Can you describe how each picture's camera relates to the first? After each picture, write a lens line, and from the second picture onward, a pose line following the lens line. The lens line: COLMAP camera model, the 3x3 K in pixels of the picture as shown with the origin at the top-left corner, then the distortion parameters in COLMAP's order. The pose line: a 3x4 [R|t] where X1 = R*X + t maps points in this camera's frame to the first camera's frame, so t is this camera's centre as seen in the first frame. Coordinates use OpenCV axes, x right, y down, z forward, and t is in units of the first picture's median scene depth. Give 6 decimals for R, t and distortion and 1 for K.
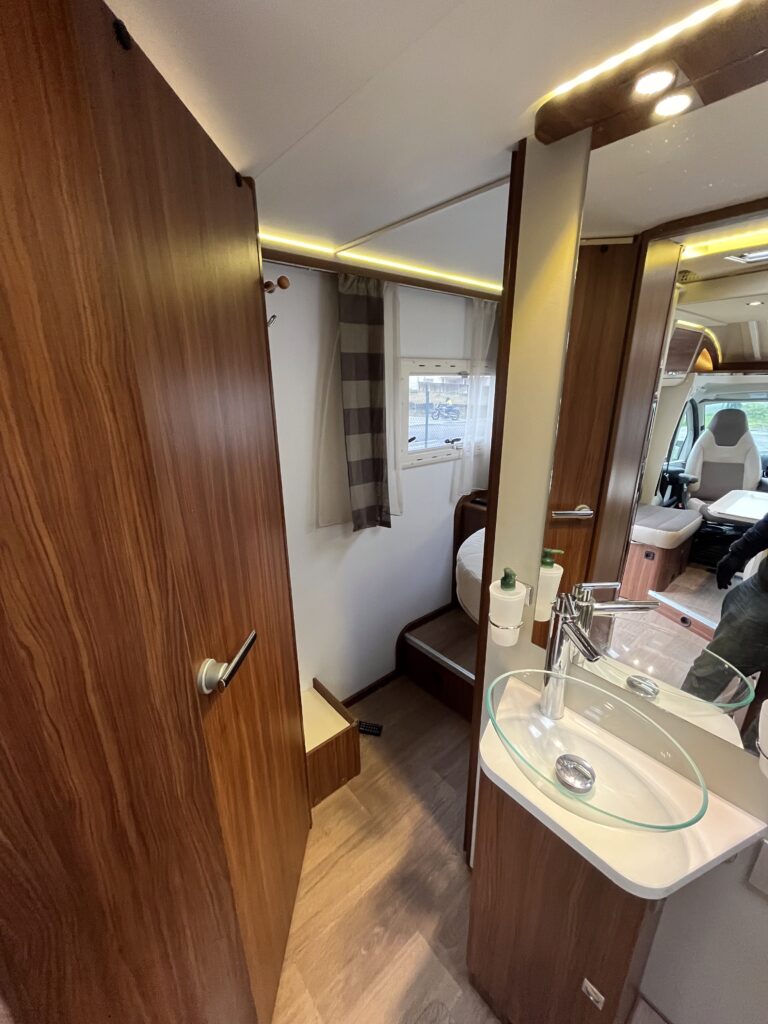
lens RADIAL K [[411.7, 0, 385.4], [0, 411.7, 513.4], [0, 0, 1]] dist [-0.002335, -0.000435]
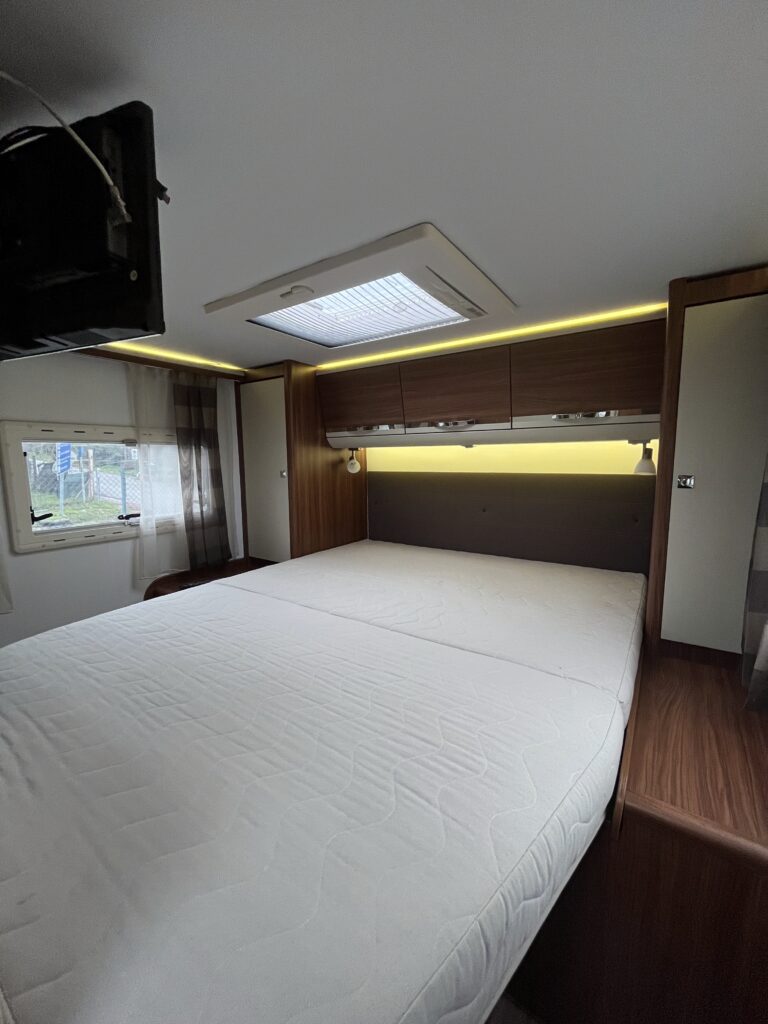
lens RADIAL K [[411.7, 0, 385.8], [0, 411.7, 510.8], [0, 0, 1]] dist [-0.002335, -0.000435]
pose [[0.967095, -0.032896, 0.252279, 0.542473], [0.081262, 0.979603, -0.183778, 0.015530], [-0.241087, 0.198231, 0.950043, 0.057781]]
